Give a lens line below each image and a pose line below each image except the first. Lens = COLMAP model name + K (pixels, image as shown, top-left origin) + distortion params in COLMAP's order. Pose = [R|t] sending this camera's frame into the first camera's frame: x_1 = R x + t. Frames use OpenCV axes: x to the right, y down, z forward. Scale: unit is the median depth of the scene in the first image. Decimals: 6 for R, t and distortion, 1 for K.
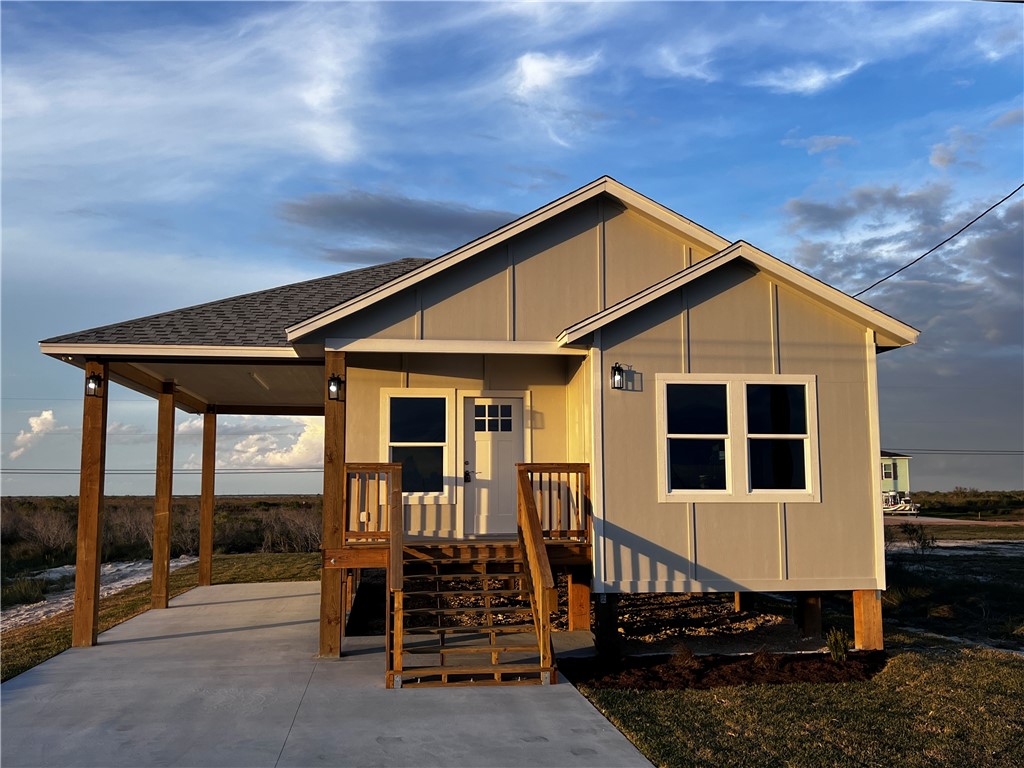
lens RADIAL K [[959.5, 0, 522.0], [0, 959.5, 382.1], [0, 0, 1]] dist [0.075761, 0.000000]
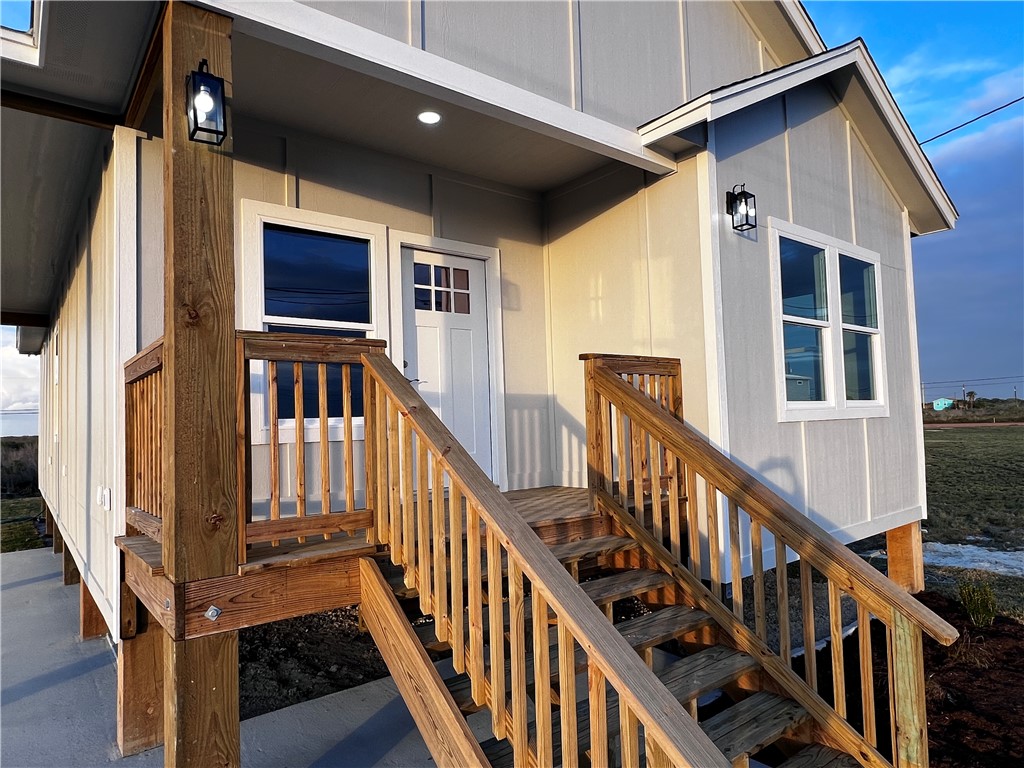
lens RADIAL K [[620.6, 0, 515.2], [0, 620.6, 393.6], [0, 0, 1]] dist [-0.003333, -0.000642]
pose [[0.857370, -0.001333, 0.514699, -0.206546], [-0.030106, 0.998155, 0.052734, 0.088904], [-0.513820, -0.060708, 0.855748, 0.726850]]
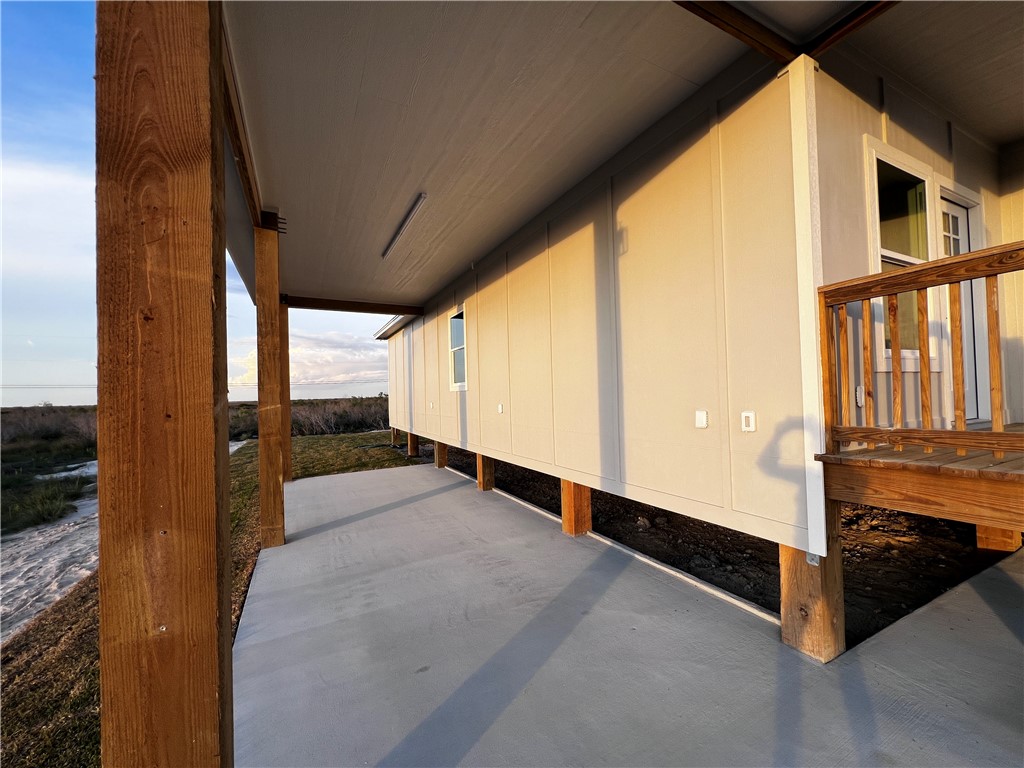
lens RADIAL K [[414.2, 0, 518.1], [0, 414.2, 386.0], [0, 0, 1]] dist [-0.002453, 0.000974]
pose [[0.940049, -0.016677, 0.340632, -0.421274], [-0.013703, 0.996150, 0.086588, 0.128074], [-0.340764, -0.086064, 0.936201, 0.928106]]
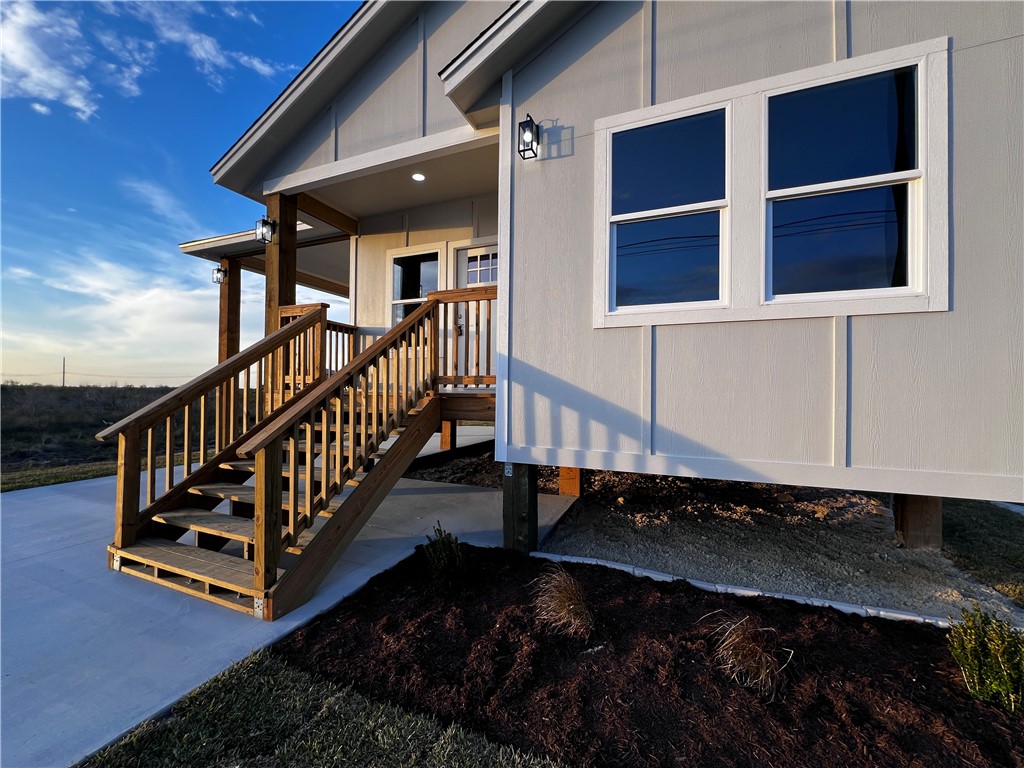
lens RADIAL K [[414.2, 0, 518.5], [0, 414.2, 388.1], [0, 0, 1]] dist [-0.002453, 0.000974]
pose [[0.869933, 0.006150, -0.493131, 0.226531], [0.044372, 0.994891, 0.090684, 0.134342], [0.491169, -0.100771, 0.865216, 0.721534]]
